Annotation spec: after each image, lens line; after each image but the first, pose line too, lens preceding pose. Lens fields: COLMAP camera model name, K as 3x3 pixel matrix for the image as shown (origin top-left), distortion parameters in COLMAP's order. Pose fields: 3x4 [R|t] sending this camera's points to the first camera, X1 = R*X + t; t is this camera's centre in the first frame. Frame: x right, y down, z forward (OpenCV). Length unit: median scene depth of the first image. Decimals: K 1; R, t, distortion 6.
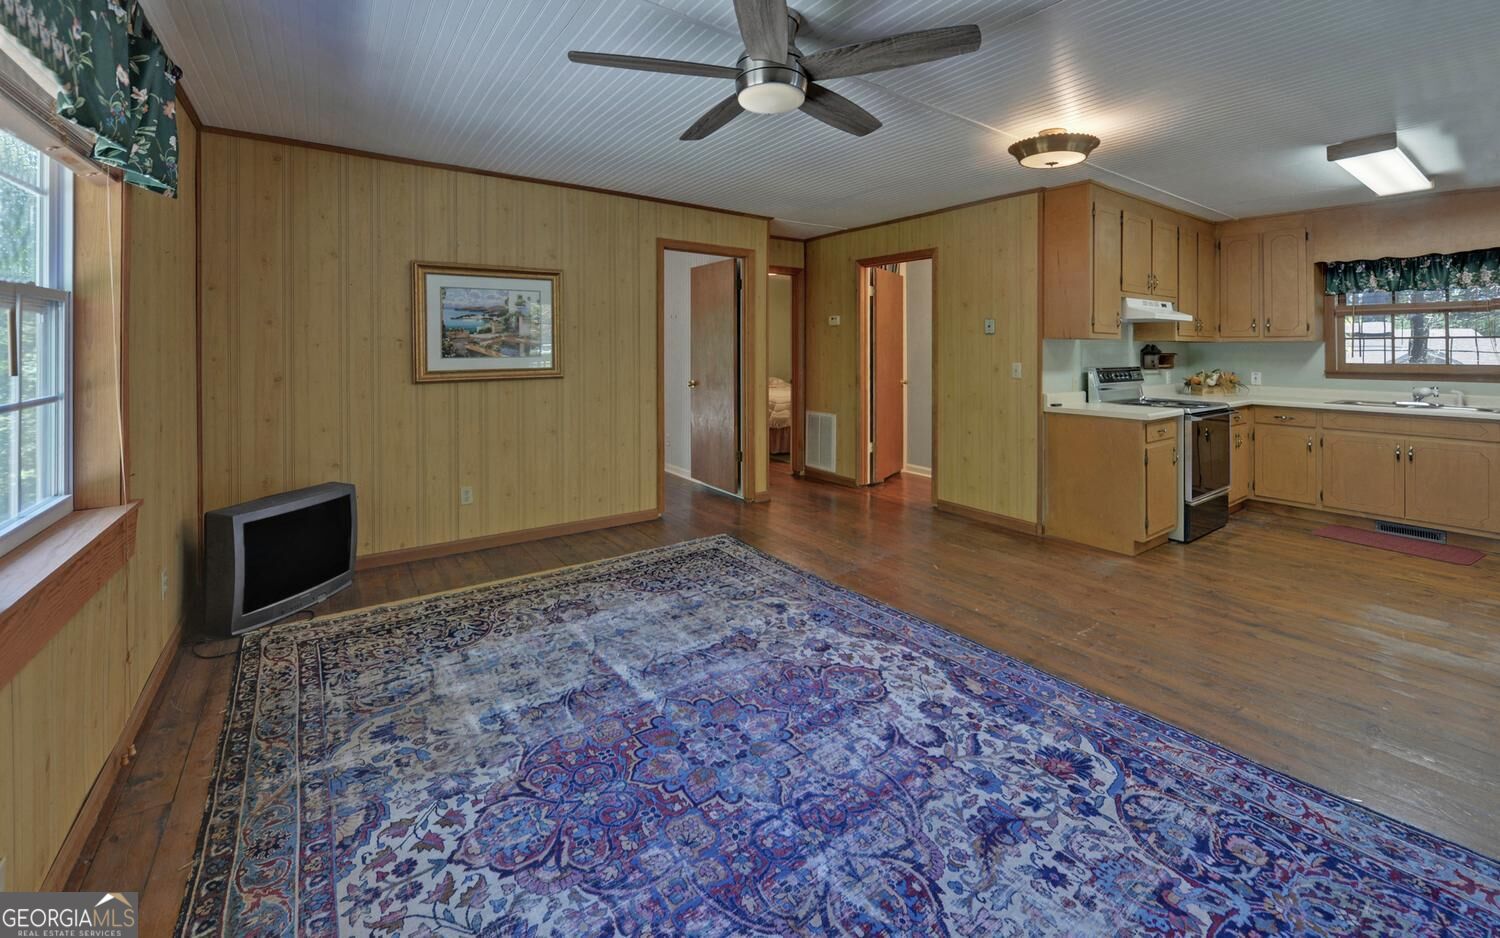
lens RADIAL K [[609.5, 0, 697.3], [0, 609.5, 336.7], [0, 0, 1]] dist [-0.012093, -0.000193]
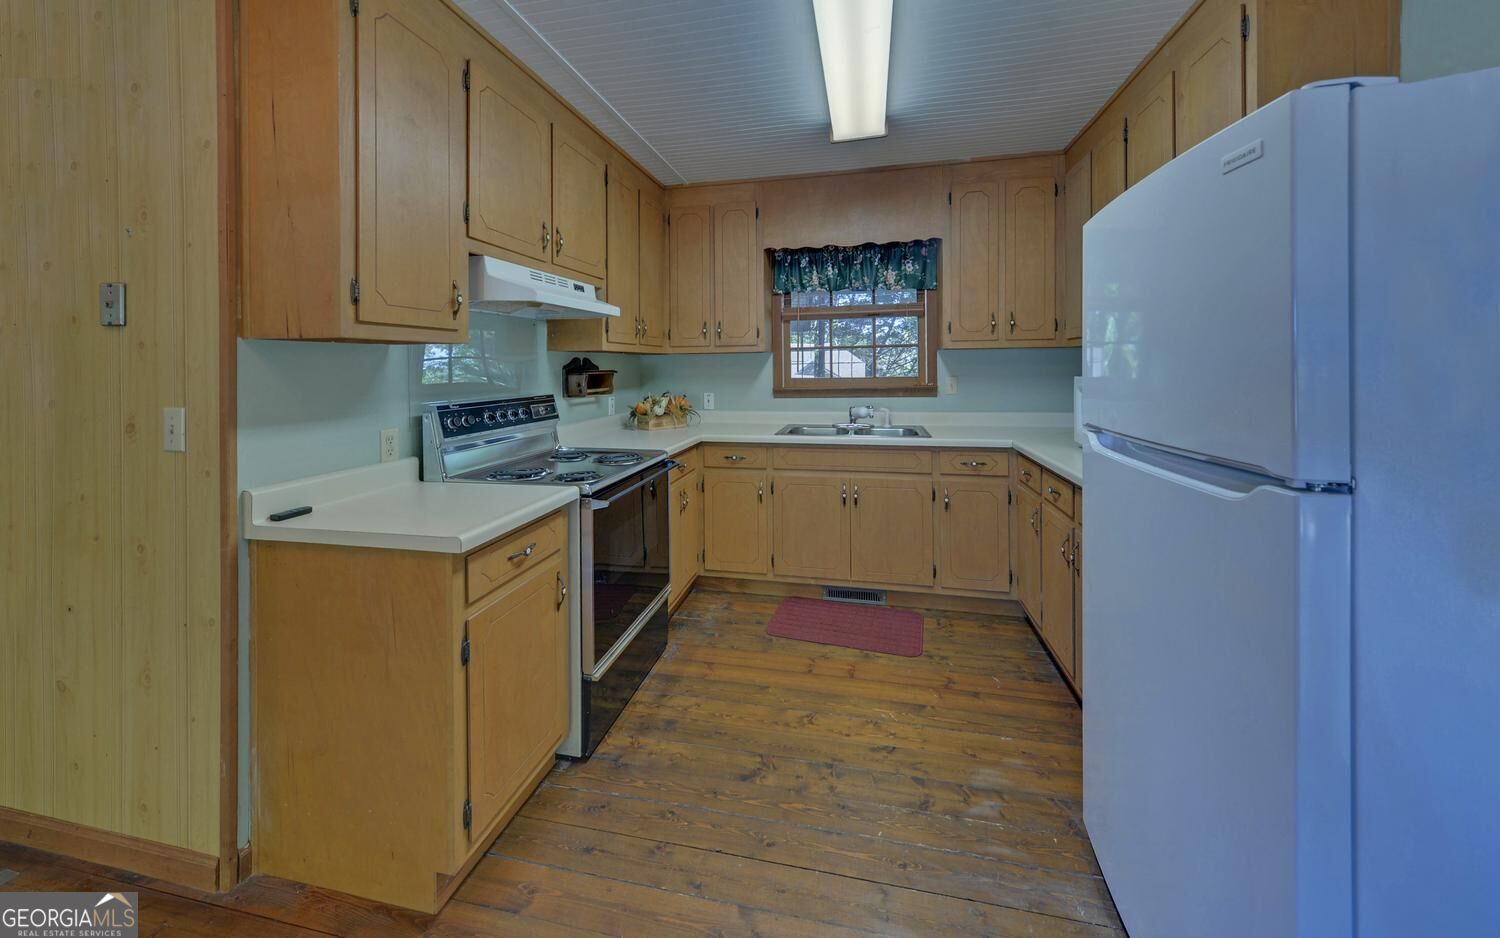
lens RADIAL K [[580.2, 0, 741.4], [0, 580.2, 368.4], [0, 0, 1]] dist [0.002177, 0.000093]
pose [[0.716198, -0.016349, 0.697706, 0.569578], [0.002598, 0.999781, 0.020761, 0.015838], [-0.697892, -0.013056, 0.716084, 0.571347]]
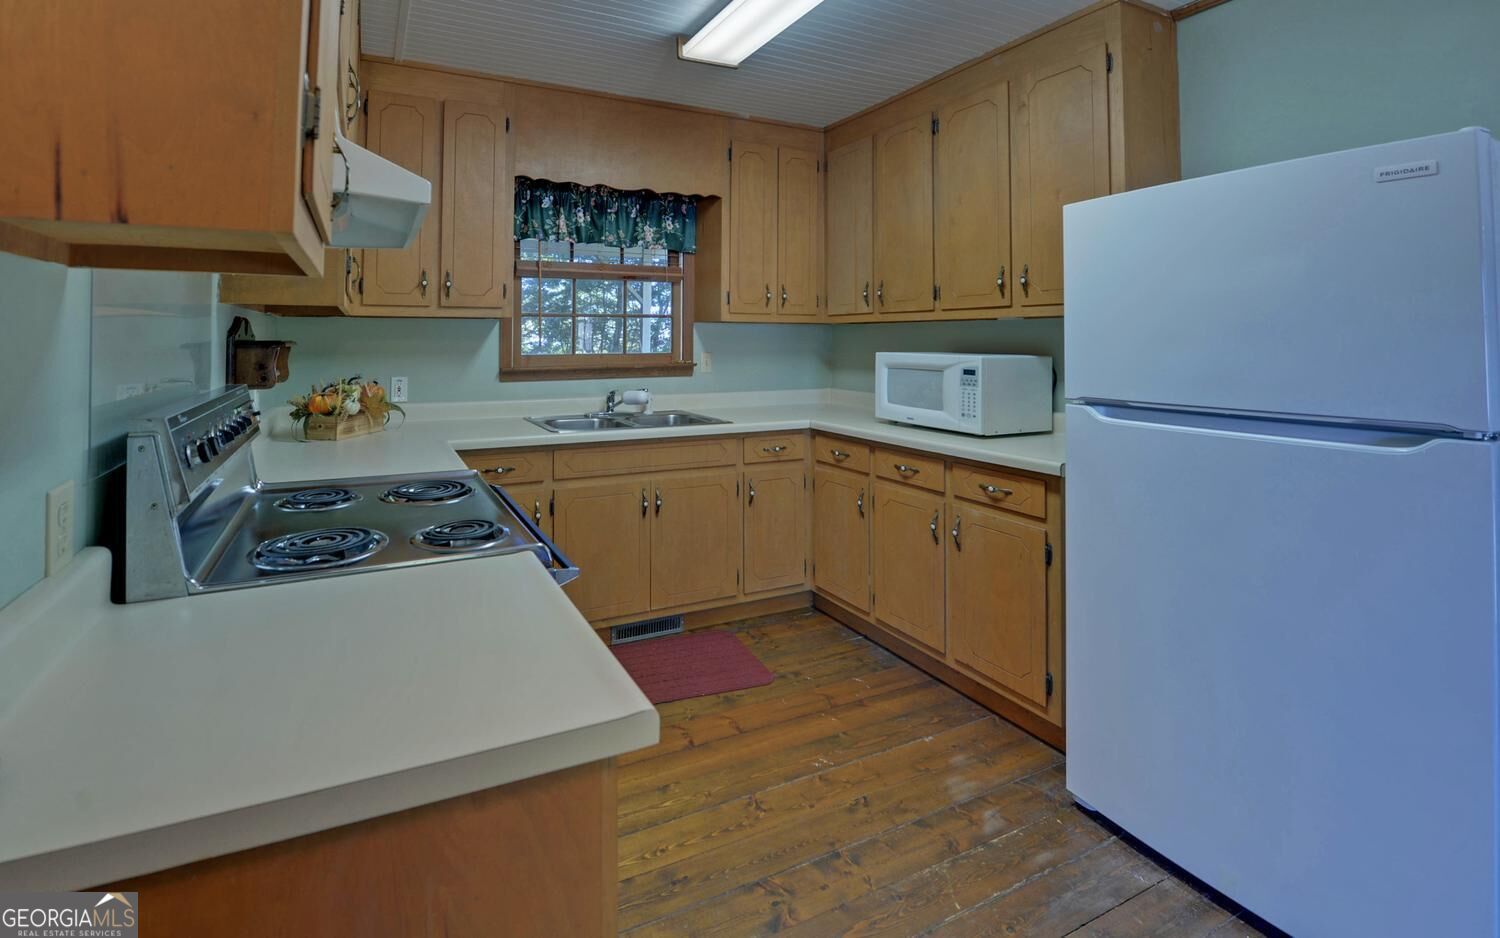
lens RADIAL K [[667.9, 0, 675.8], [0, 667.9, 323.2], [0, 0, 1]] dist [-0.013184, 0.000390]
pose [[0.135012, 0.019562, 0.990651, 0.513664], [-0.020538, 0.999646, -0.016940, 0.023404], [-0.990631, -0.018059, 0.135366, 0.894305]]
